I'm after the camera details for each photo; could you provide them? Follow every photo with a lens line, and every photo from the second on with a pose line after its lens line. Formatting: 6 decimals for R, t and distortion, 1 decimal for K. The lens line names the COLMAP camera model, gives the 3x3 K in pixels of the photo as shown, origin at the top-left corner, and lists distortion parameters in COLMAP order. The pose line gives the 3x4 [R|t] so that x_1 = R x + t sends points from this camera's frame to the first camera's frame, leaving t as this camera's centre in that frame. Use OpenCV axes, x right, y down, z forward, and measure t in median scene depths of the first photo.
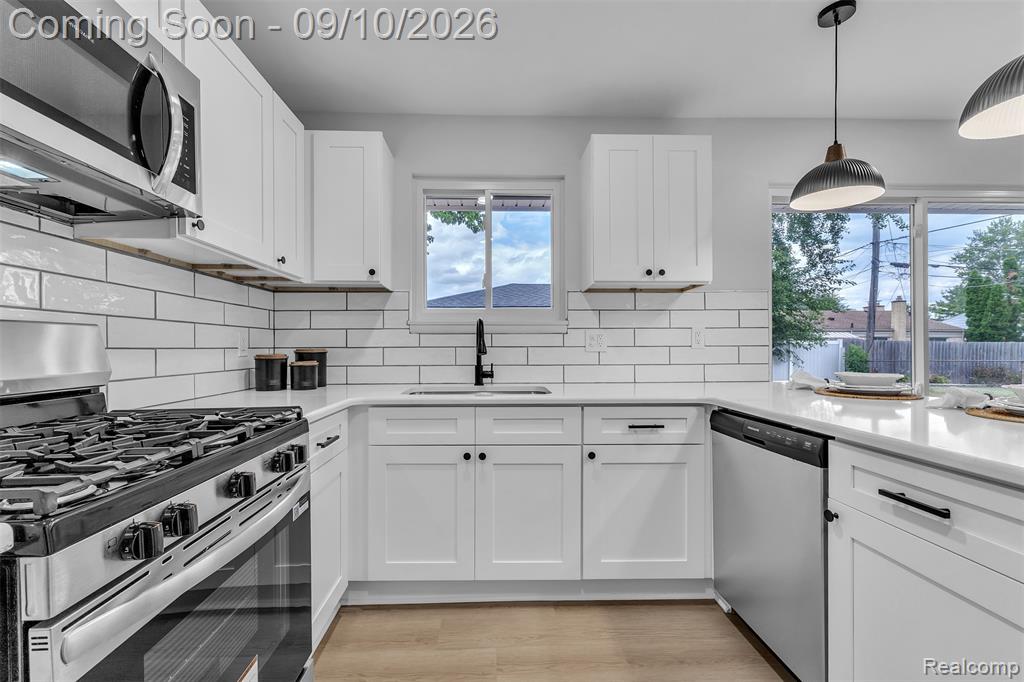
lens RADIAL K [[433.4, 0, 496.3], [0, 433.4, 350.1], [0, 0, 1]] dist [0.001023, 0.000197]
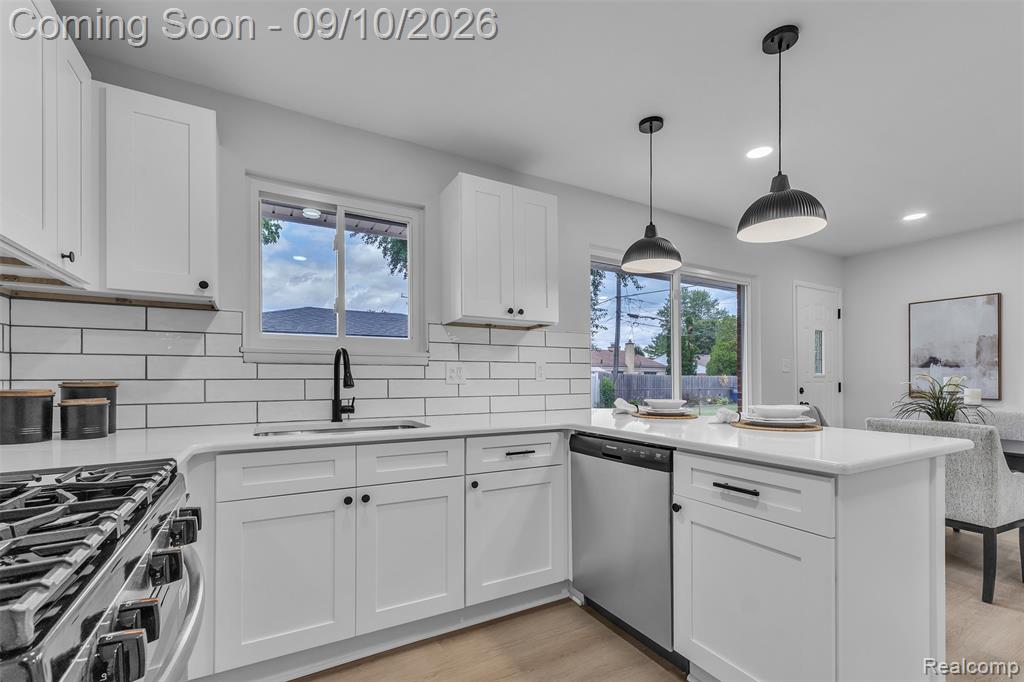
lens RADIAL K [[445.2, 0, 508.6], [0, 445.2, 378.5], [0, 0, 1]] dist [0.000738, 0.000217]
pose [[0.881839, 0.002554, 0.471543, -0.177429], [0.000399, 0.999981, -0.006162, -0.003194], [-0.471550, 0.005622, 0.881822, 0.019055]]
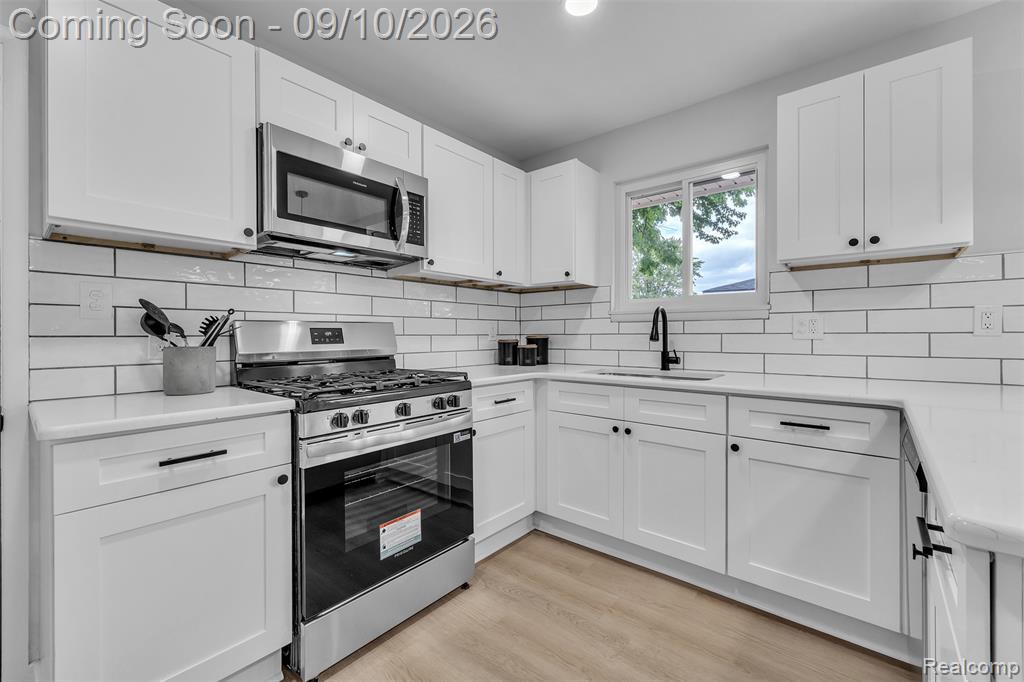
lens RADIAL K [[425.1, 0, 507.6], [0, 425.1, 335.4], [0, 0, 1]] dist [0.001915, 0.000258]
pose [[0.751118, 0.001405, -0.660167, 0.389052], [-0.002510, 0.999997, -0.000727, -0.001948], [0.660164, 0.002203, 0.751119, -0.030228]]
